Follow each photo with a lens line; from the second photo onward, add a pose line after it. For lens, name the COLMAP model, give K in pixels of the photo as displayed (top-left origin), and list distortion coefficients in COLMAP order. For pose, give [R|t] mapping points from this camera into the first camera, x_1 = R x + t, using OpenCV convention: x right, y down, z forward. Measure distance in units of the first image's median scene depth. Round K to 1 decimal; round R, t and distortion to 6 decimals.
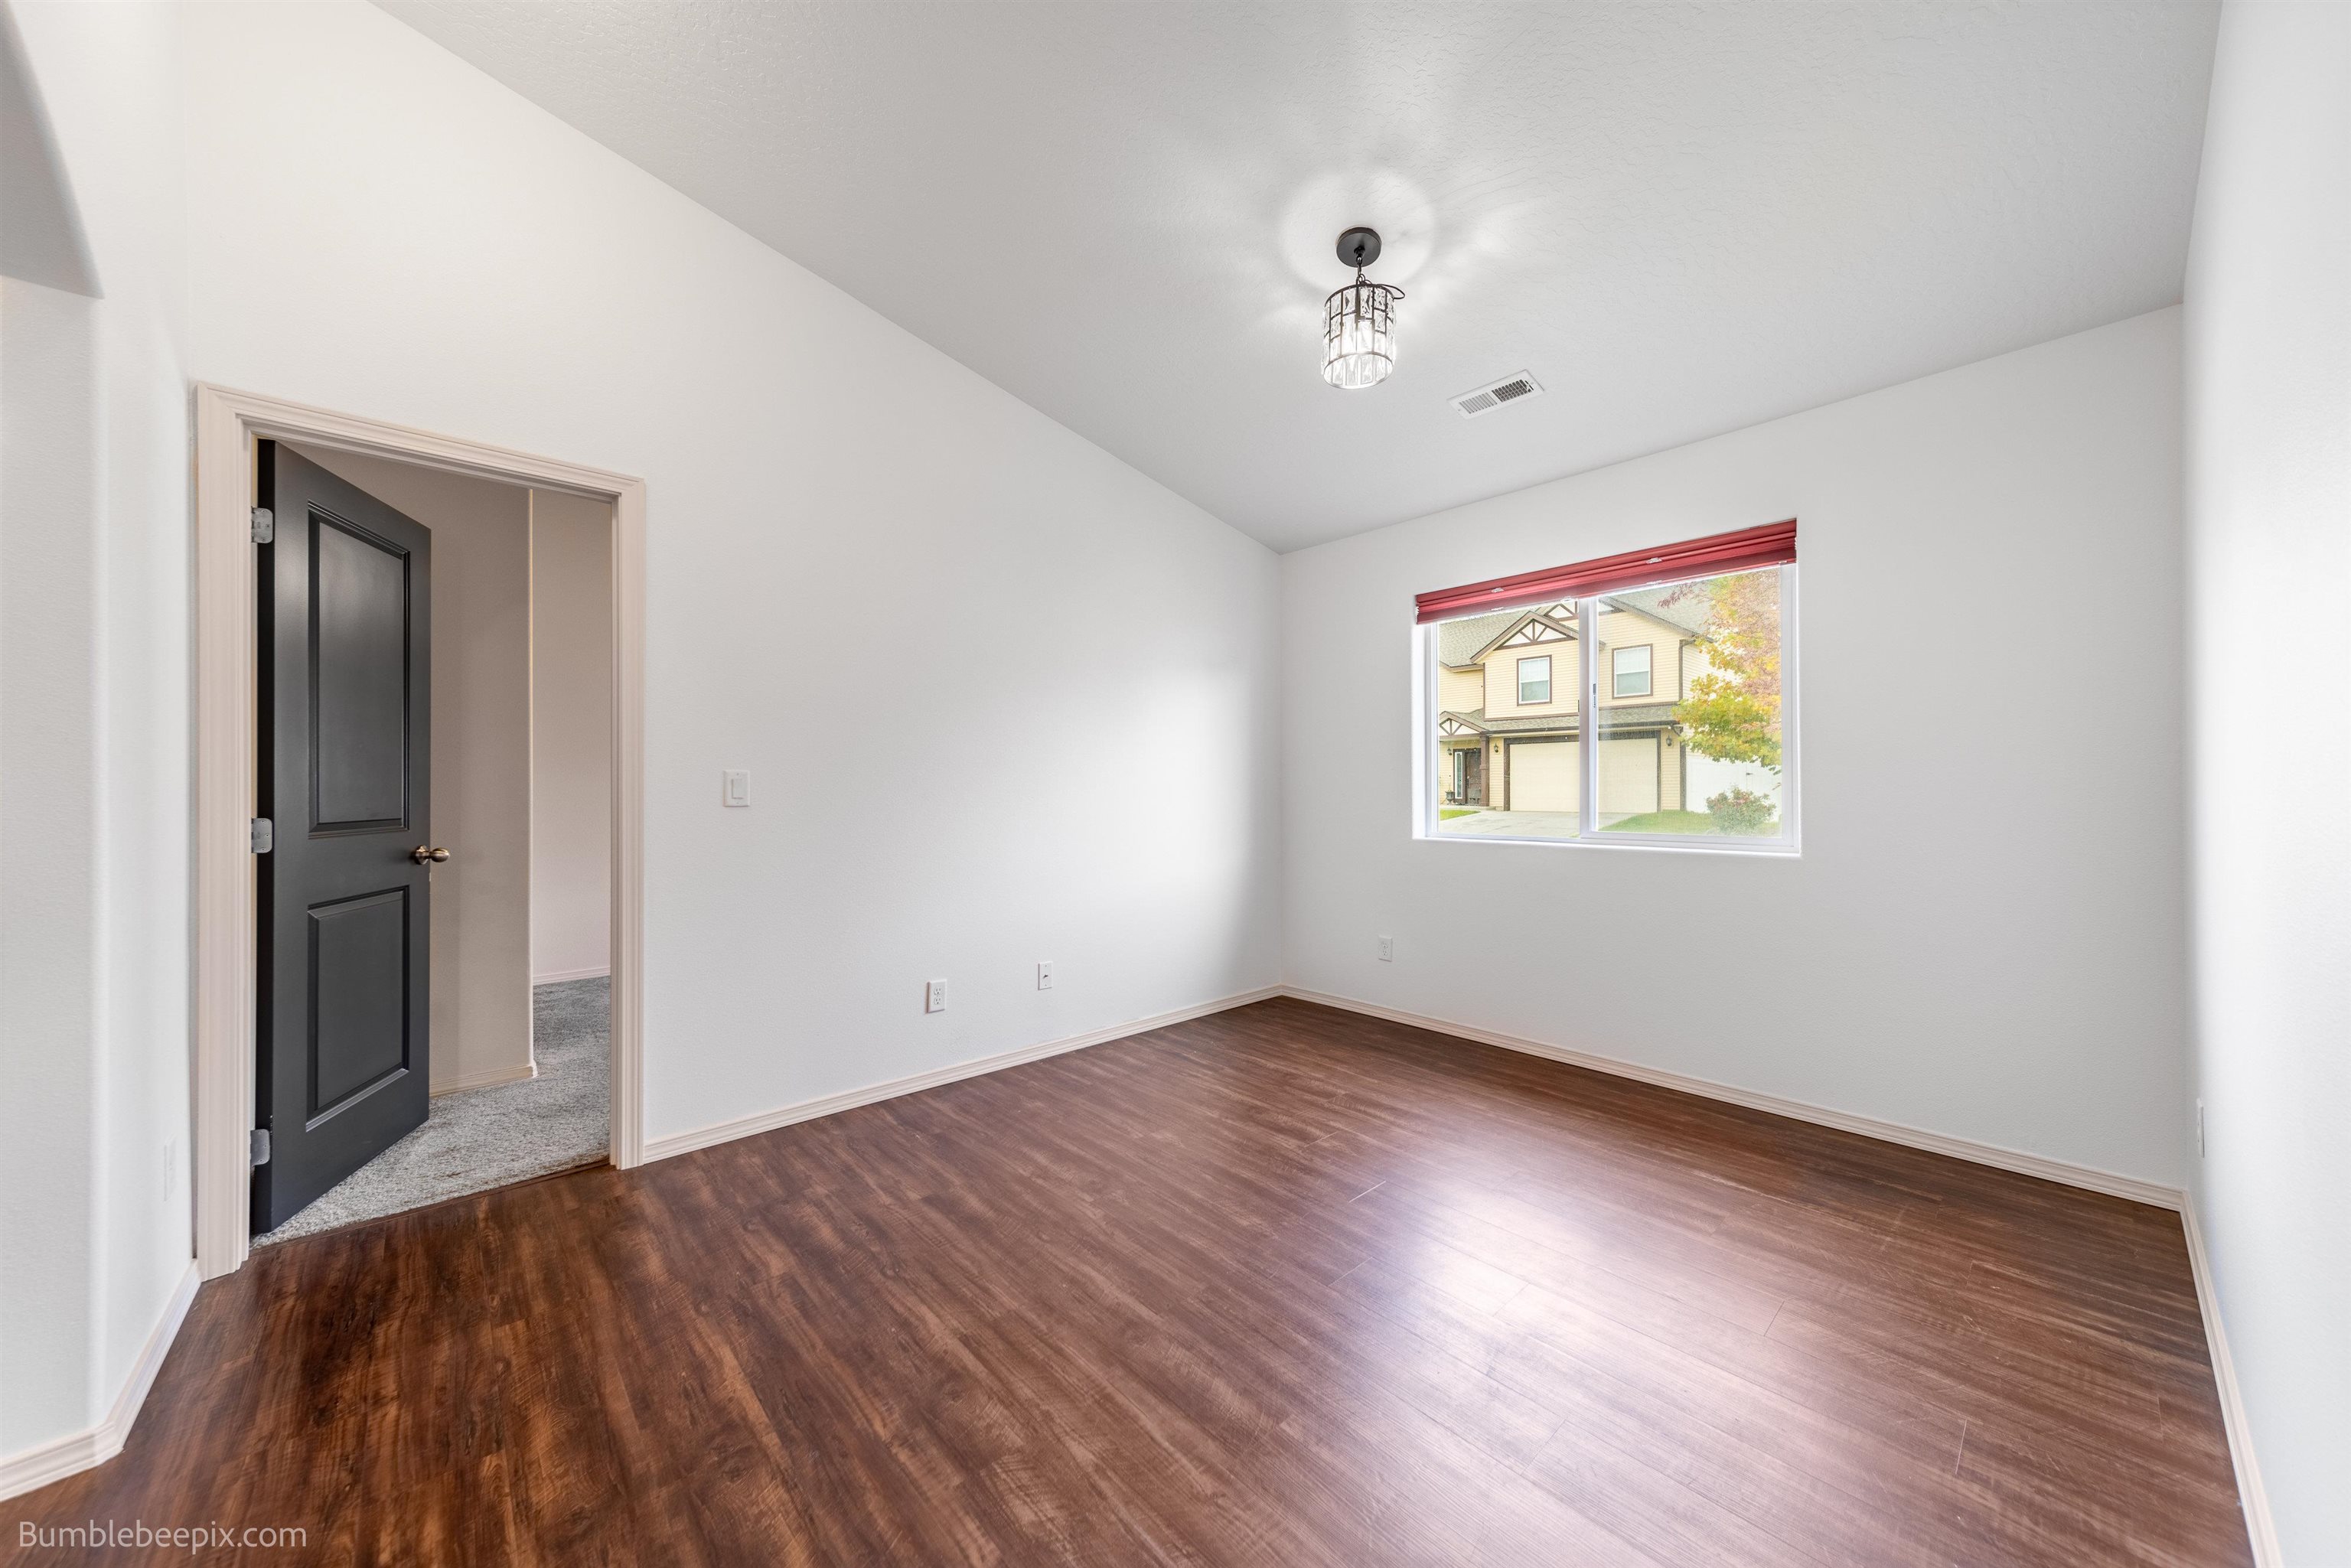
lens RADIAL K [[820.6, 0, 1173.5], [0, 820.6, 786.6], [0, 0, 1]] dist [0.008236, -0.000371]
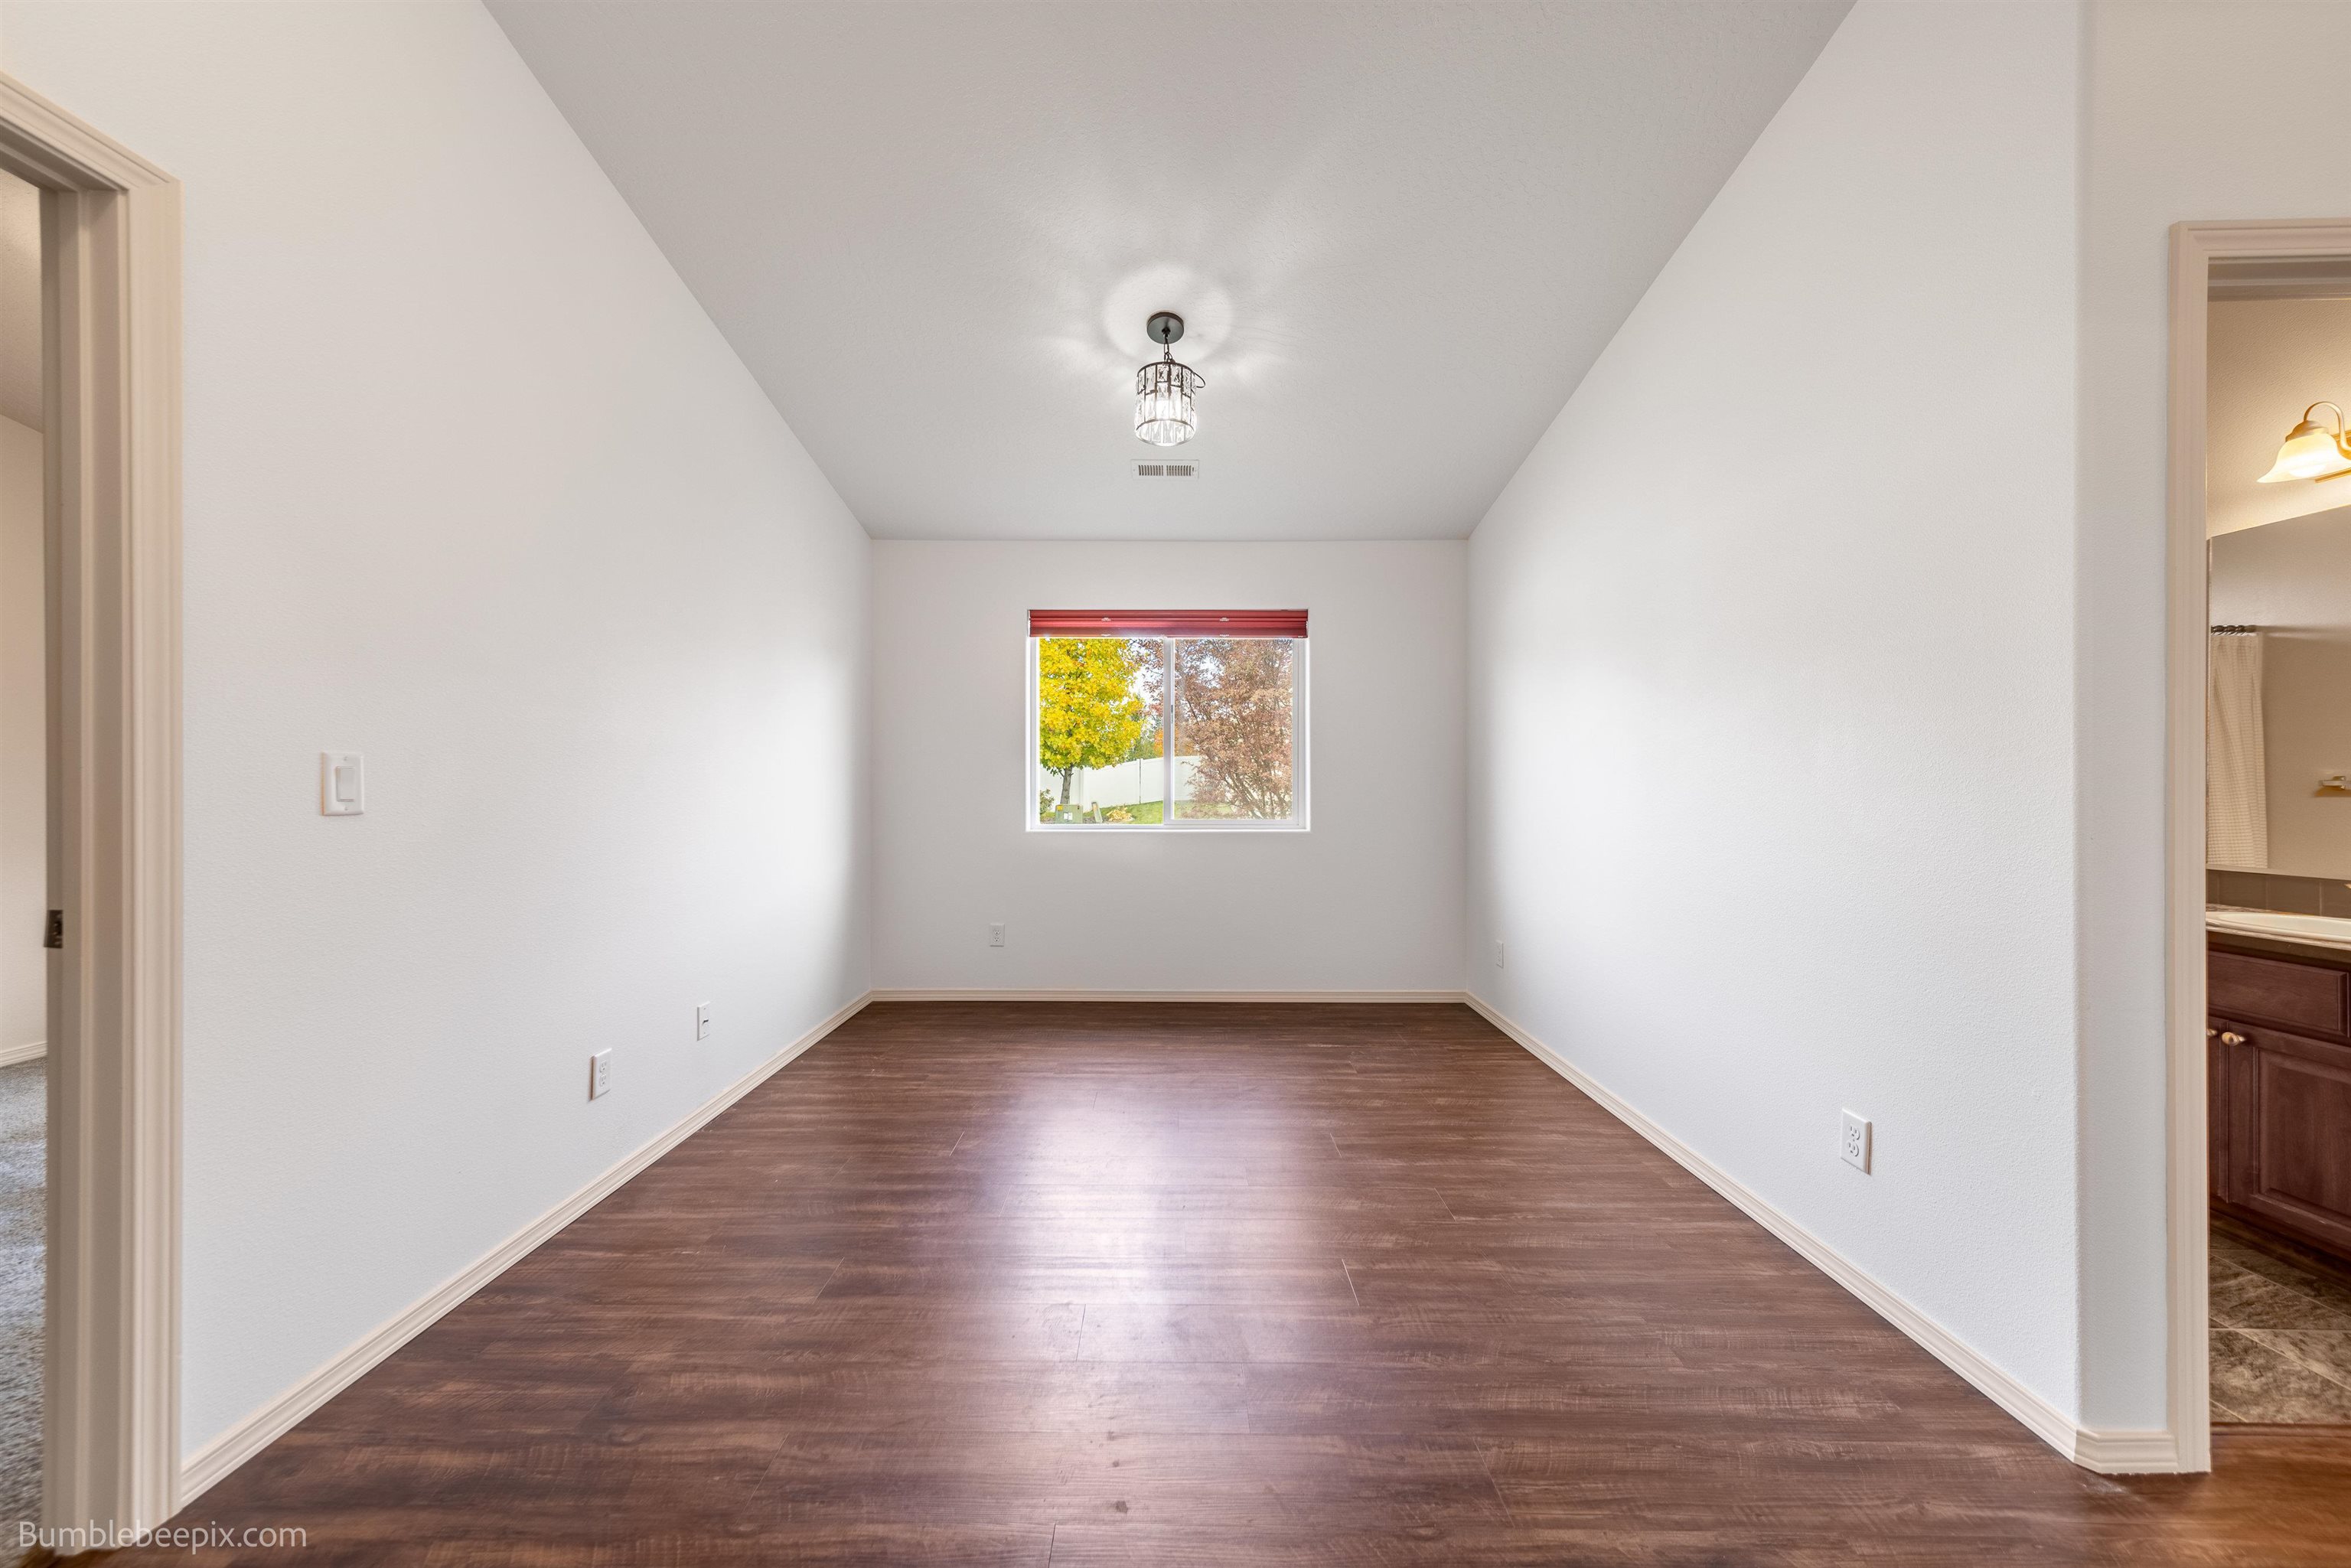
lens RADIAL K [[820.6, 0, 1158.3], [0, 820.6, 785.7], [0, 0, 1]] dist [0.008236, -0.000371]
pose [[0.675412, 0.002870, 0.737435, -0.550509], [-0.005841, 0.999982, 0.001458, -0.000200], [-0.737417, -0.005292, 0.675417, 0.176181]]
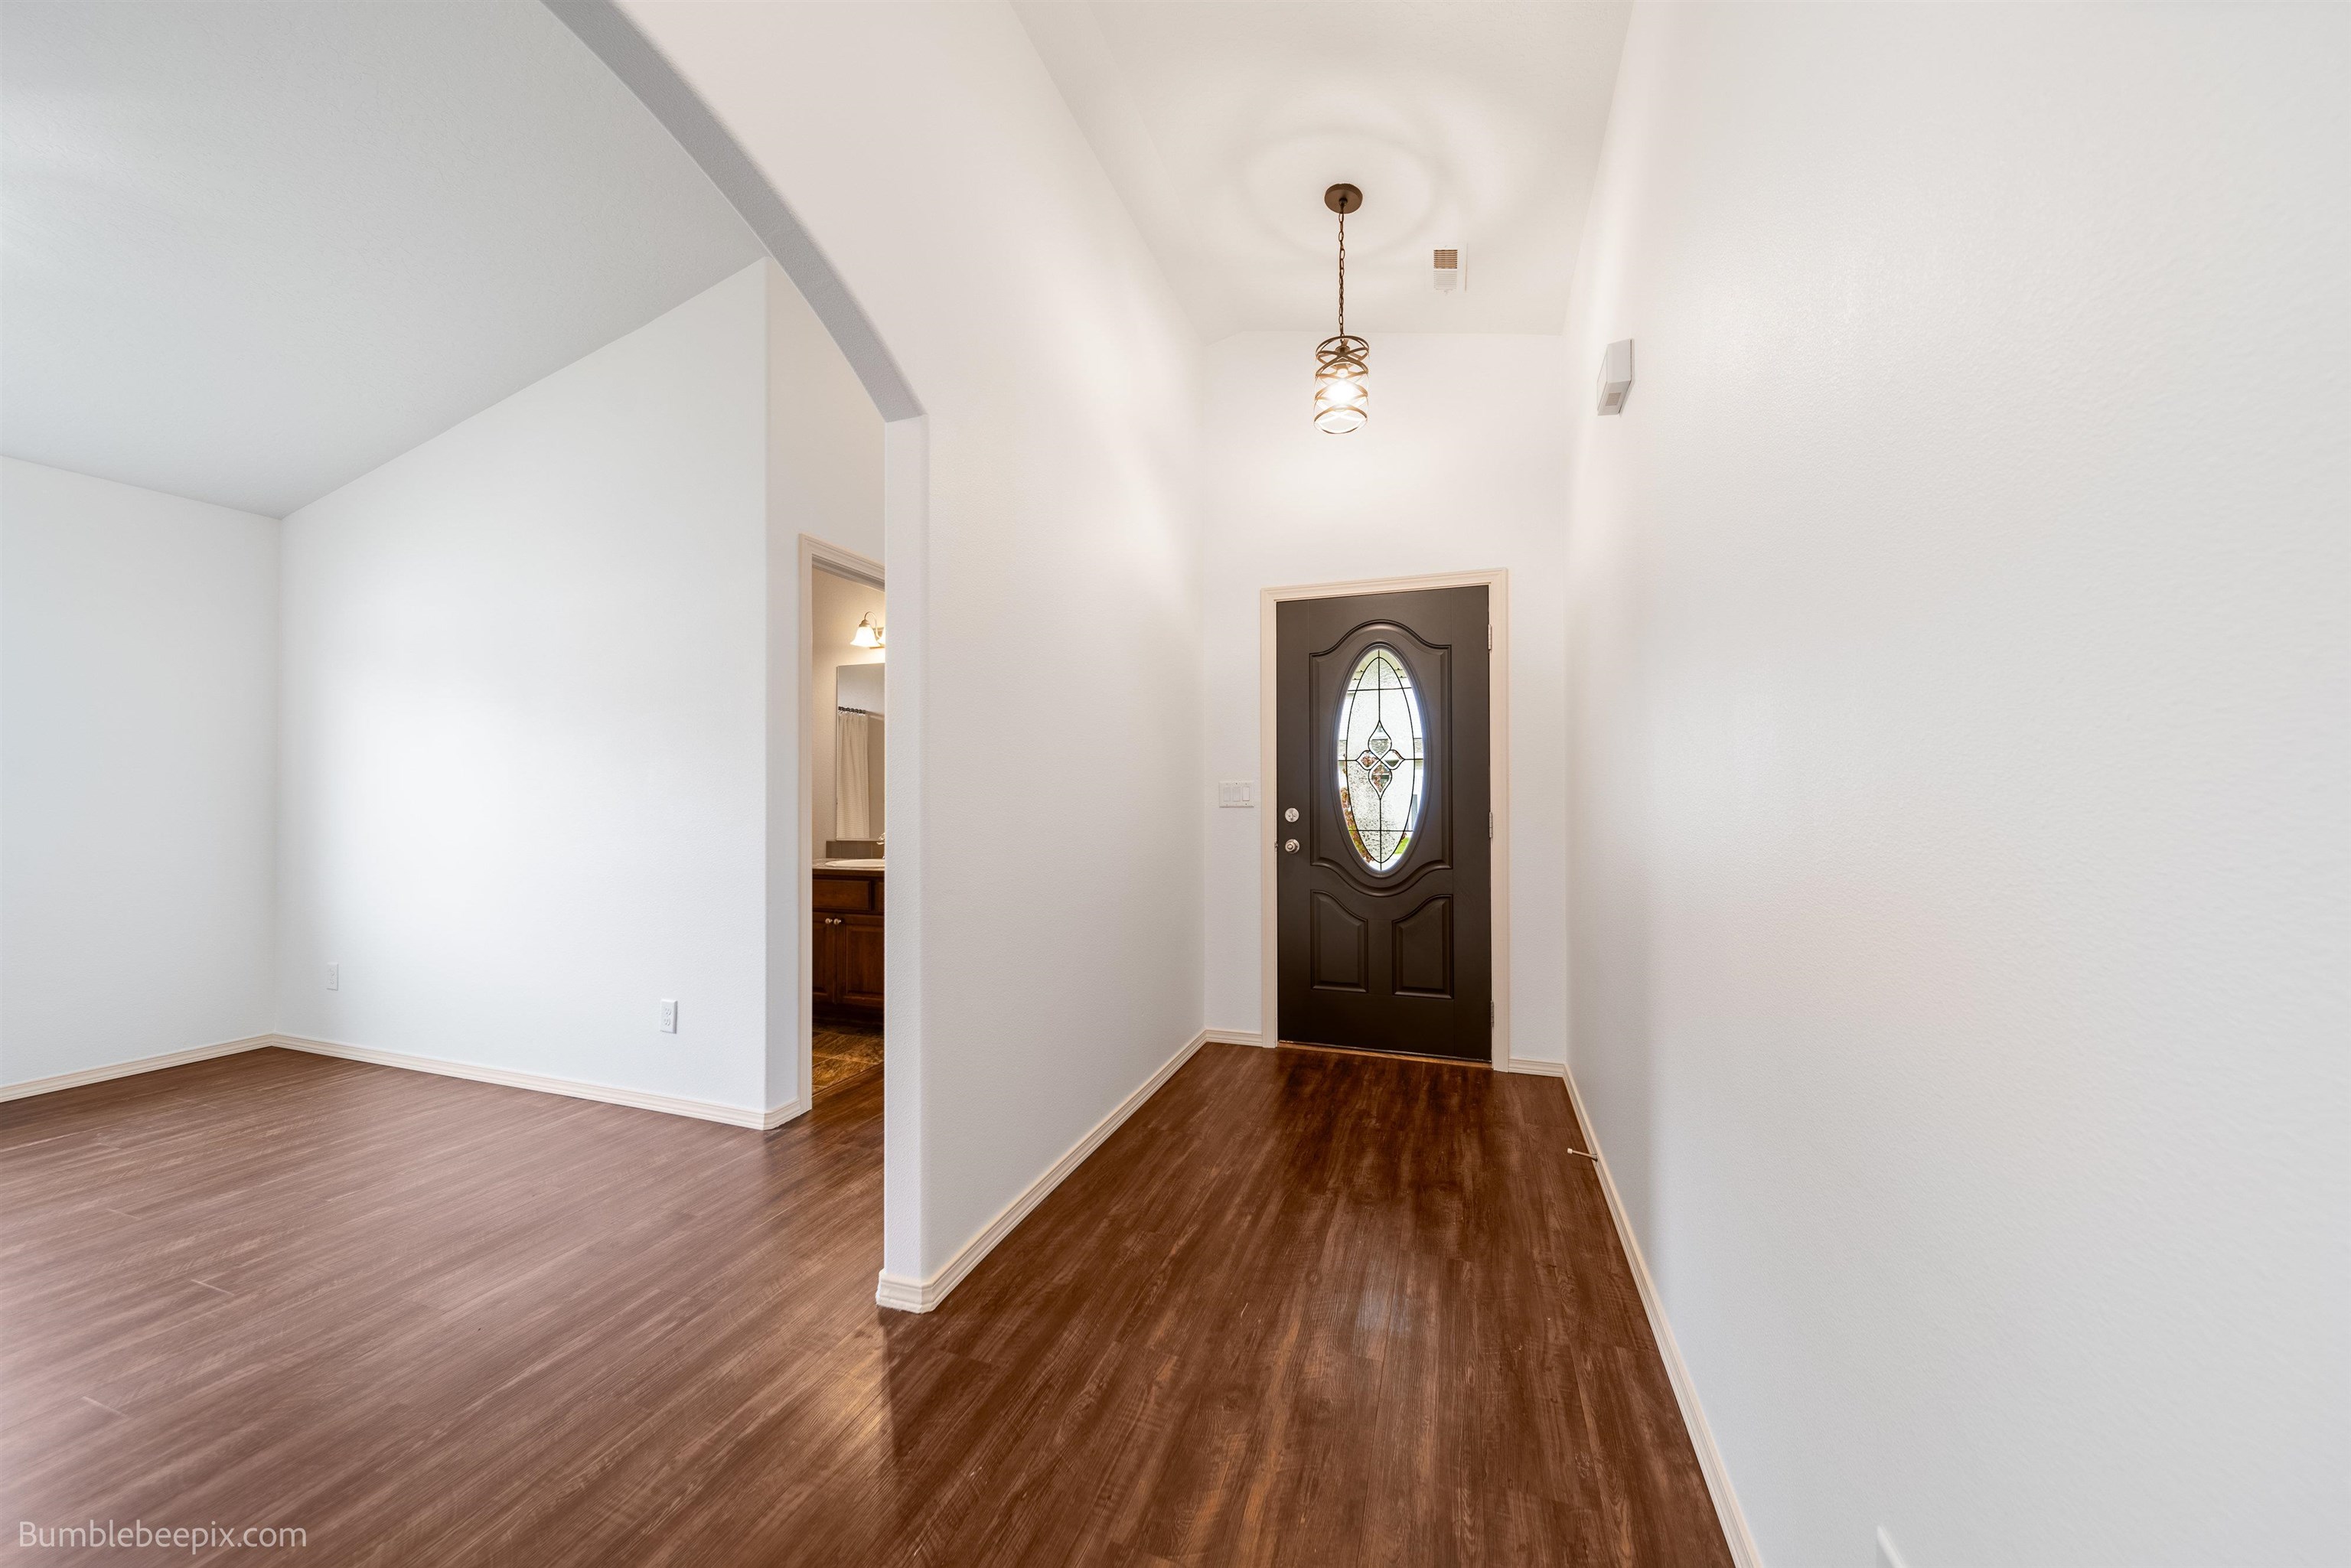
lens RADIAL K [[820.6, 0, 1174.9], [0, 820.6, 787.4], [0, 0, 1]] dist [0.008236, -0.000371]
pose [[-0.483663, 0.016816, 0.875093, -0.934226], [0.001376, 0.999829, -0.018452, 0.008390], [-0.875253, -0.007720, -0.483603, 0.154170]]
